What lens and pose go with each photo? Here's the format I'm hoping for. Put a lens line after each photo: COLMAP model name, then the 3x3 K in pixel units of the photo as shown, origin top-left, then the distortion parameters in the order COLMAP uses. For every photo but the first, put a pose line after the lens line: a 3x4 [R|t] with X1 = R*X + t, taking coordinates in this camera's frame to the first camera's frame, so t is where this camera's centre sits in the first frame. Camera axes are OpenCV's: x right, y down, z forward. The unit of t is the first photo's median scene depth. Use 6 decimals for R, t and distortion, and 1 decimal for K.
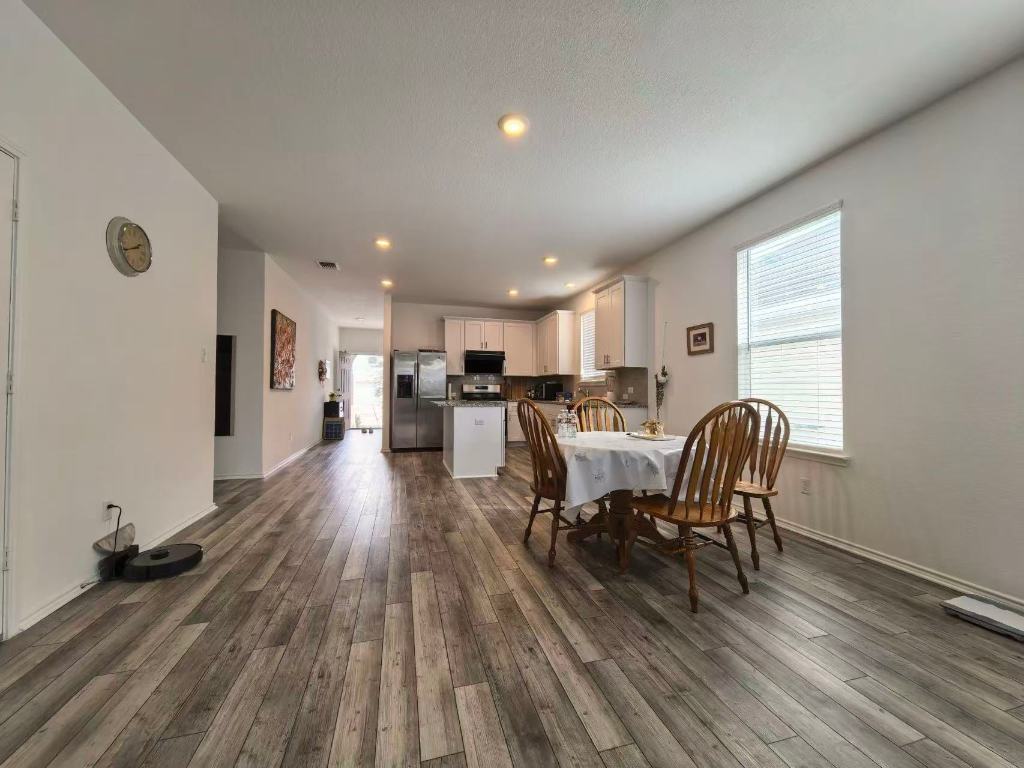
lens RADIAL K [[397.7, 0, 512.0], [0, 397.7, 384.0], [0, 0, 1]] dist [0.007081, -0.000107]
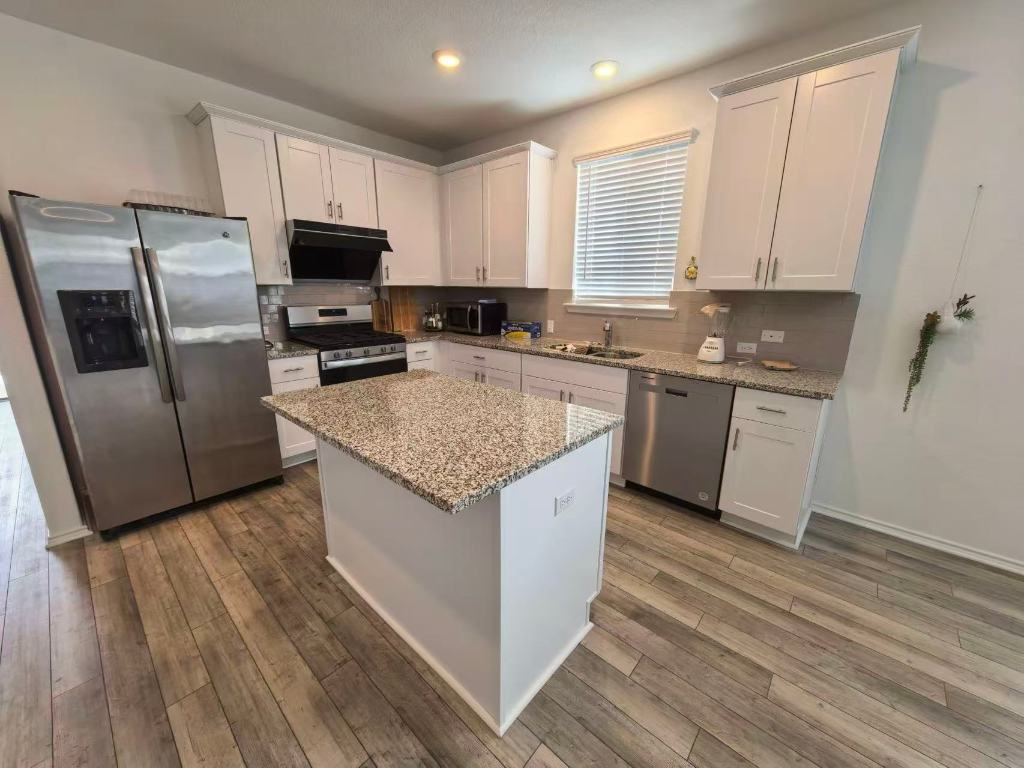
lens RADIAL K [[397.7, 0, 512.0], [0, 397.7, 384.0], [0, 0, 1]] dist [0.007081, -0.000107]
pose [[0.842074, -0.127123, 0.524168, -0.154403], [-0.016343, 0.965368, 0.260380, -0.033435], [-0.539115, -0.227826, 0.810833, 0.517019]]
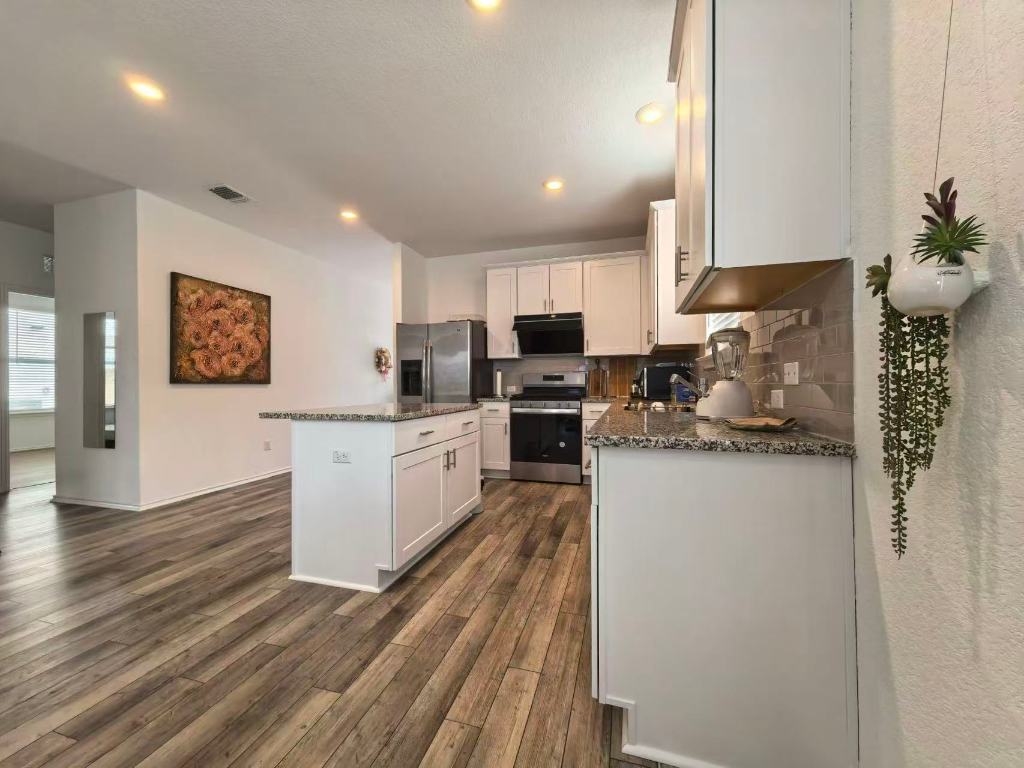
lens RADIAL K [[397.7, 0, 512.0], [0, 397.7, 384.0], [0, 0, 1]] dist [0.007081, -0.000107]
pose [[0.850781, -0.010858, -0.525408, 0.189168], [0.020598, 0.999707, 0.012695, 0.010143], [0.525117, -0.021623, 0.850756, 0.465799]]
